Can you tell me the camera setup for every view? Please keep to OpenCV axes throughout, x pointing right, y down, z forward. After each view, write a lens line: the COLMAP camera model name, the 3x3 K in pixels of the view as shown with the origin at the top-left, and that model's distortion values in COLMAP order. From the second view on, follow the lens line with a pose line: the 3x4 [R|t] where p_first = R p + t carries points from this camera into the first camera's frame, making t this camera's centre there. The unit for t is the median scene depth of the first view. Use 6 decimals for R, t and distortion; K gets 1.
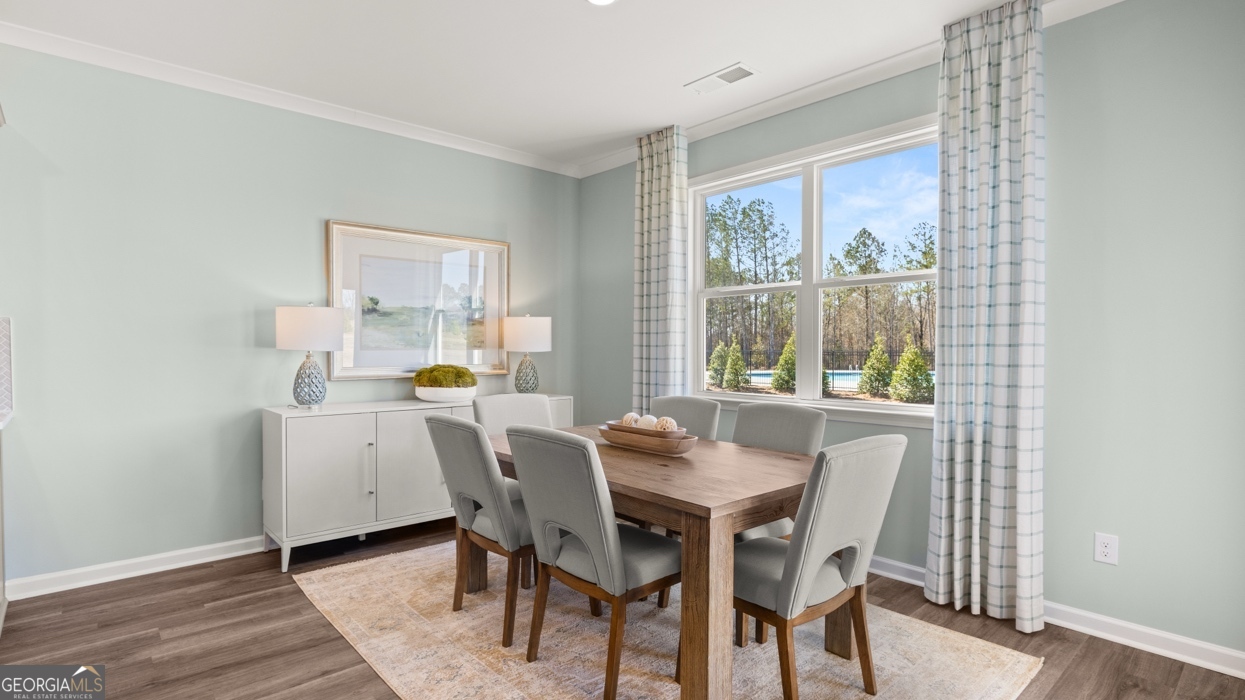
lens RADIAL K [[614.7, 0, 616.2], [0, 614.7, 350.1], [0, 0, 1]] dist [0.000654, 0.000347]
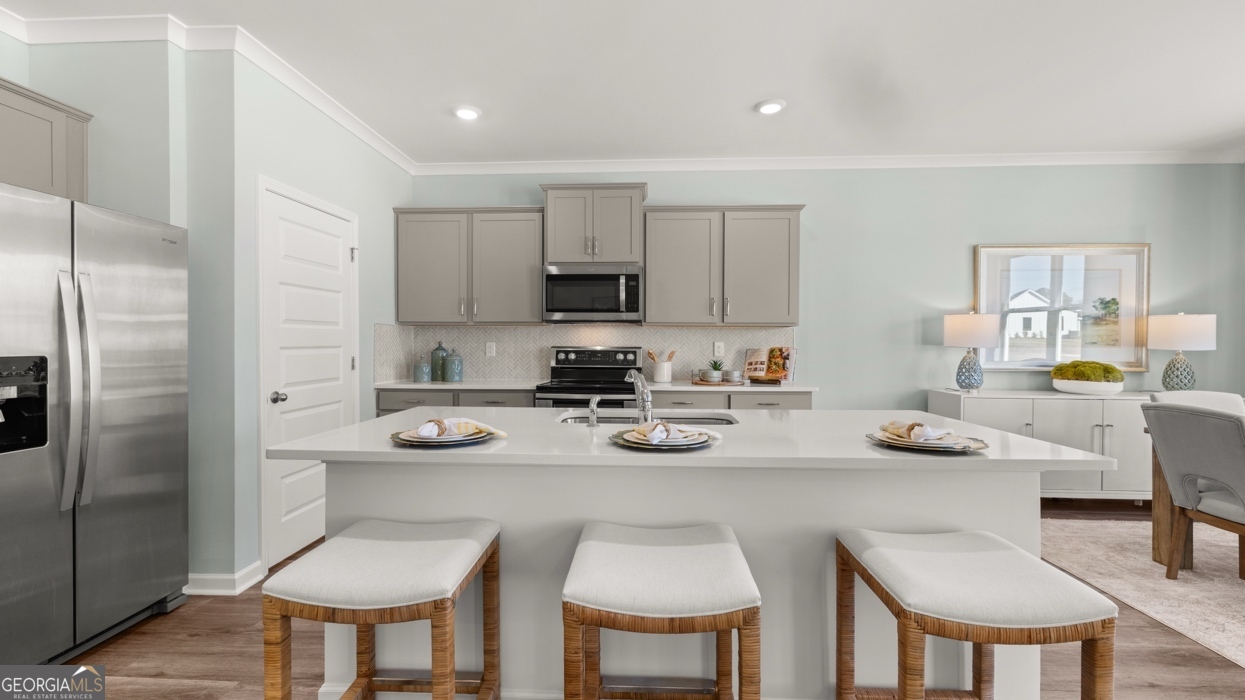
lens RADIAL K [[530.3, 0, 628.6], [0, 530.3, 344.1], [0, 0, 1]] dist [-0.000501, 0.000555]
pose [[0.712990, -0.001555, -0.701172, -0.250645], [-0.007332, 0.999926, -0.009674, 0.011215], [0.701136, 0.012039, 0.712926, -0.337763]]
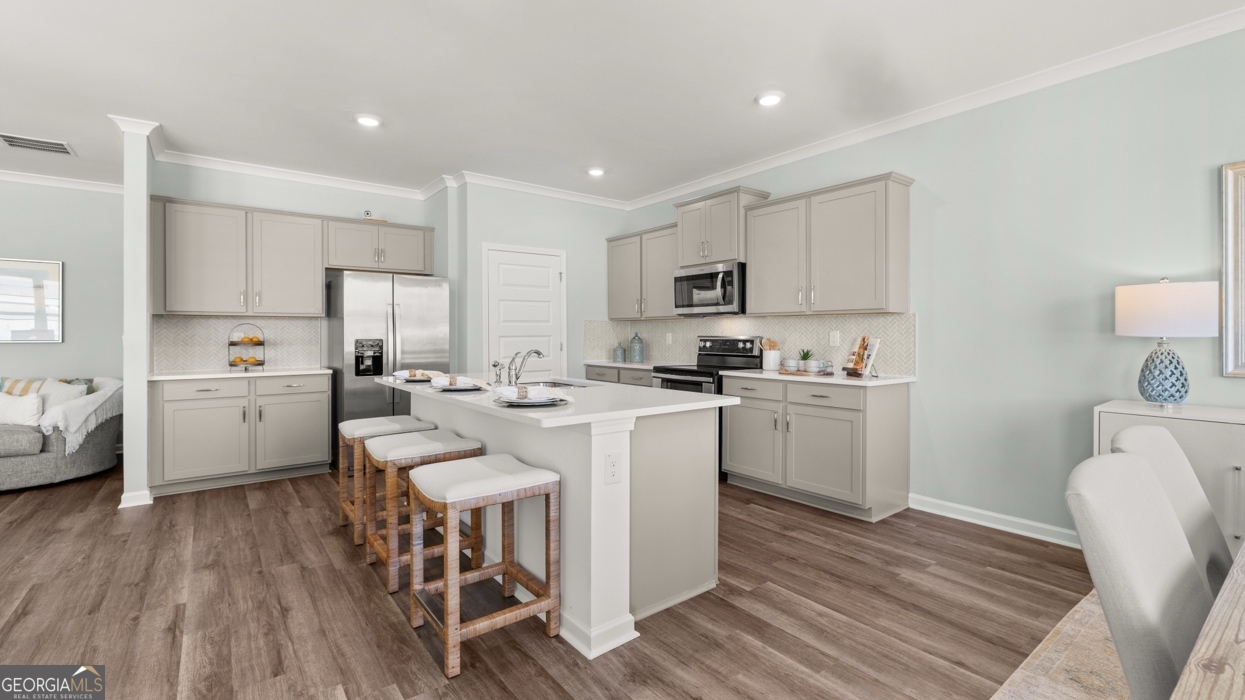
lens RADIAL K [[530.3, 0, 625.9], [0, 530.3, 344.4], [0, 0, 1]] dist [-0.000501, 0.000555]
pose [[-0.059042, 0.014758, -0.998146, 0.274378], [-0.009820, 0.999834, 0.015364, 0.008130], [0.998207, 0.010709, -0.058887, 0.364196]]
